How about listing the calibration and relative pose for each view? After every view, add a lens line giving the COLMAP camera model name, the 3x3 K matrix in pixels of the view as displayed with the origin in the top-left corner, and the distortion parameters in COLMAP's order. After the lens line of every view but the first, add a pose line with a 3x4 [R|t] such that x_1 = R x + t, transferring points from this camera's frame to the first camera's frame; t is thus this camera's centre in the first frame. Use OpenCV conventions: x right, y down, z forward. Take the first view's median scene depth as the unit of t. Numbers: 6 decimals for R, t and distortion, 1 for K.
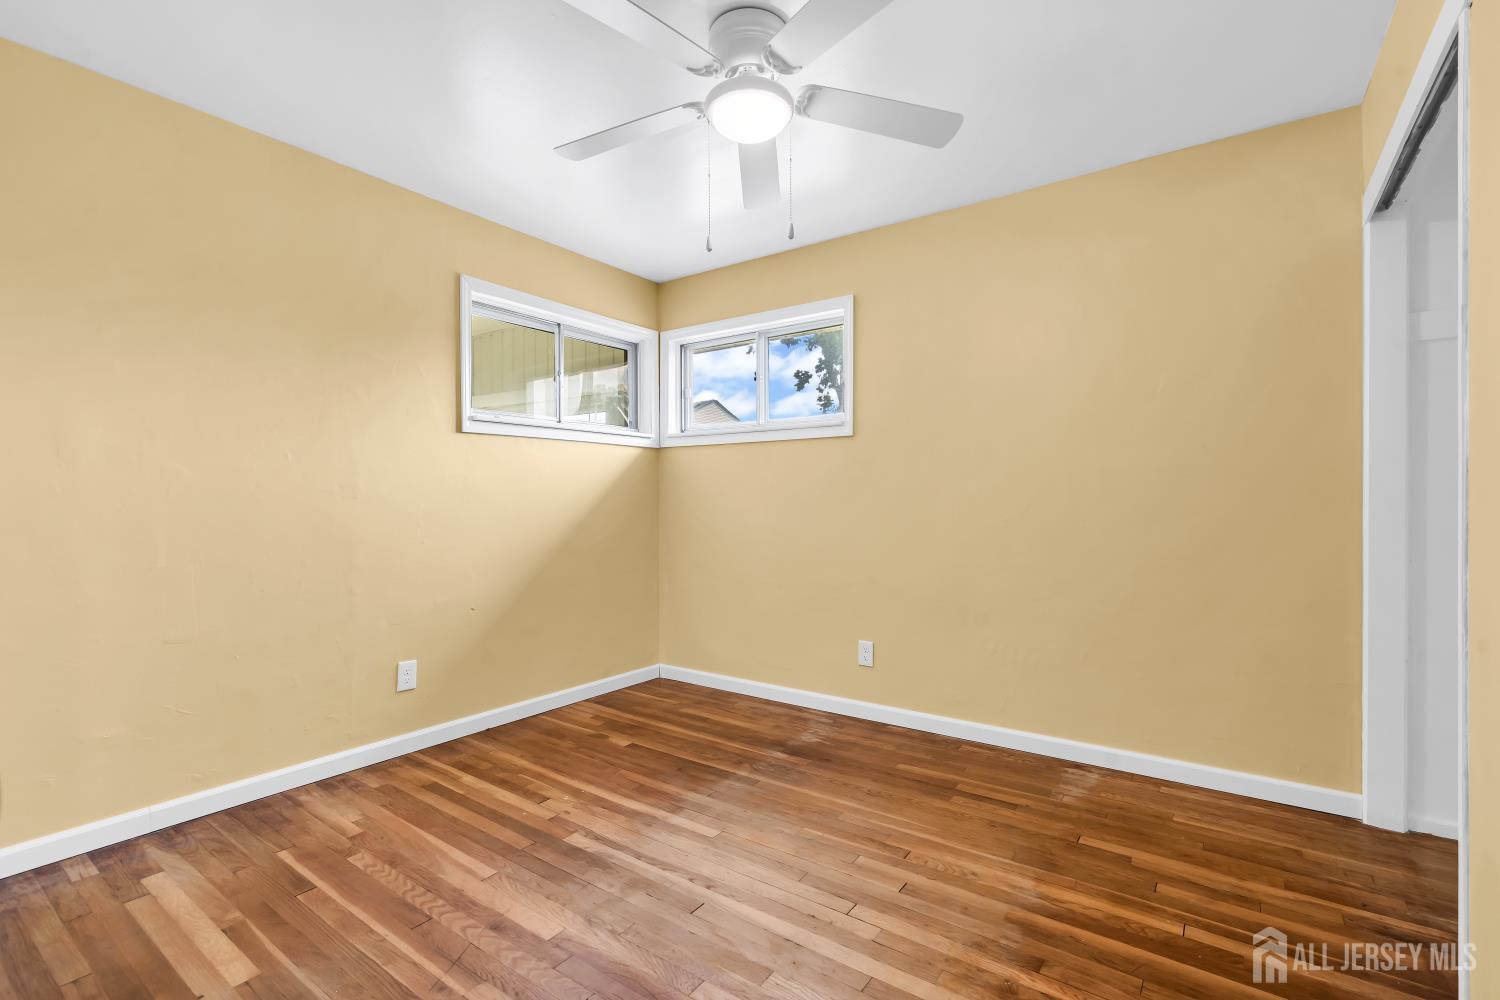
lens RADIAL K [[680.5, 0, 747.7], [0, 680.5, 498.9], [0, 0, 1]] dist [-0.003239, 0.002096]
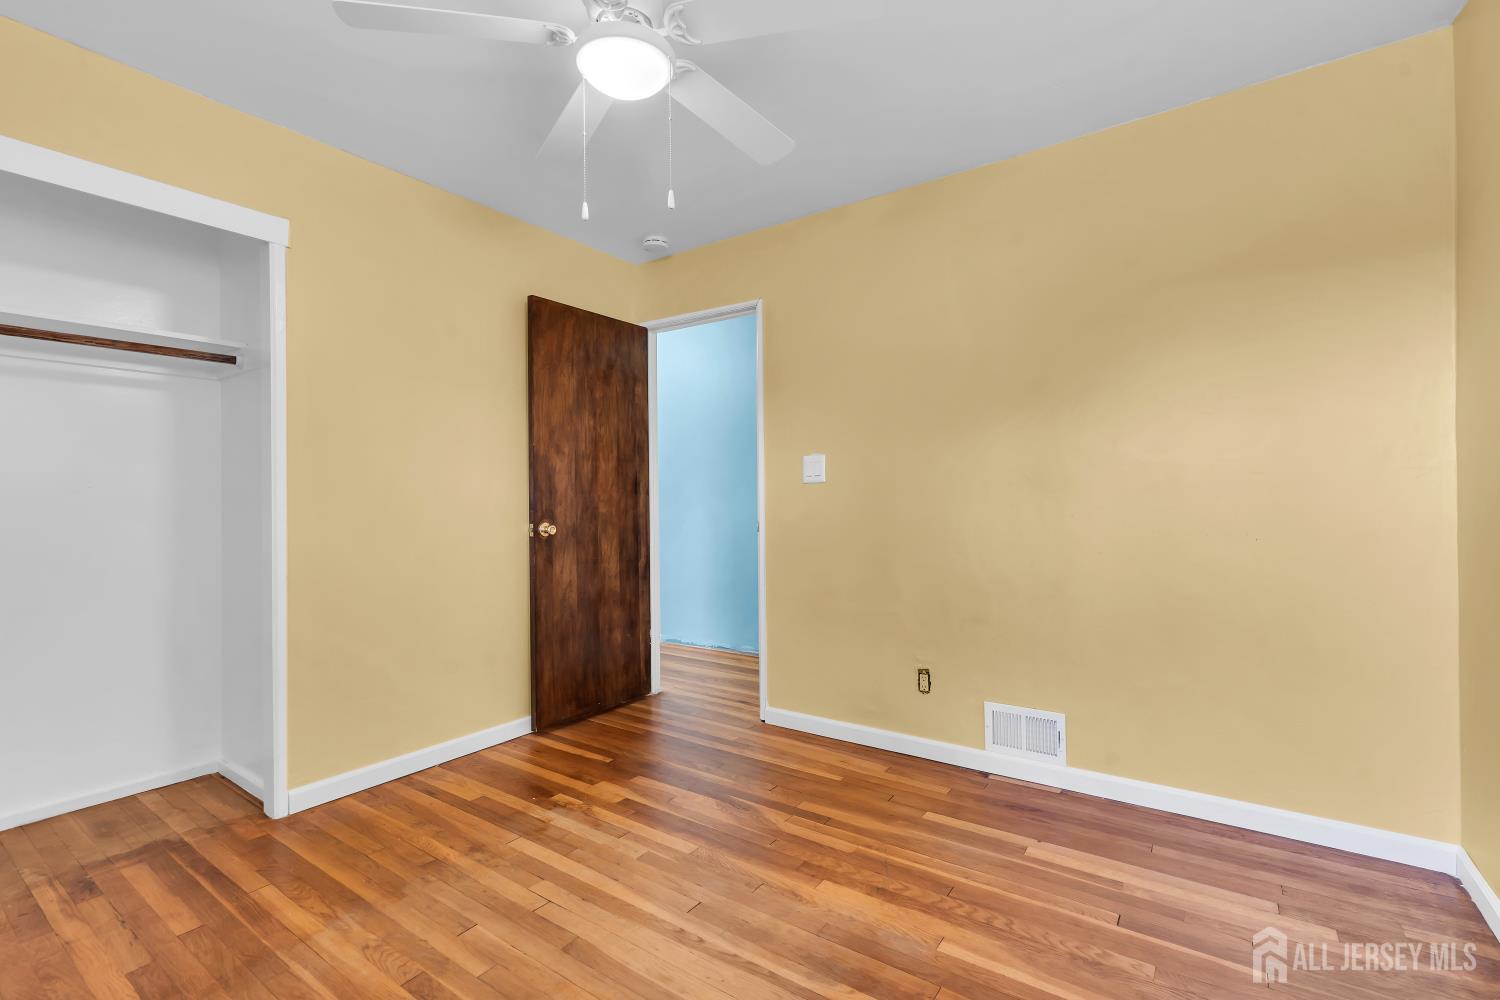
lens RADIAL K [[680.5, 0, 750.8], [0, 680.5, 498.7], [0, 0, 1]] dist [-0.003239, 0.002096]
pose [[-0.999918, 0.010635, -0.007195, -0.149676], [0.010616, 0.999940, 0.002676, -0.002016], [0.007223, 0.002599, -0.999971, 1.911639]]
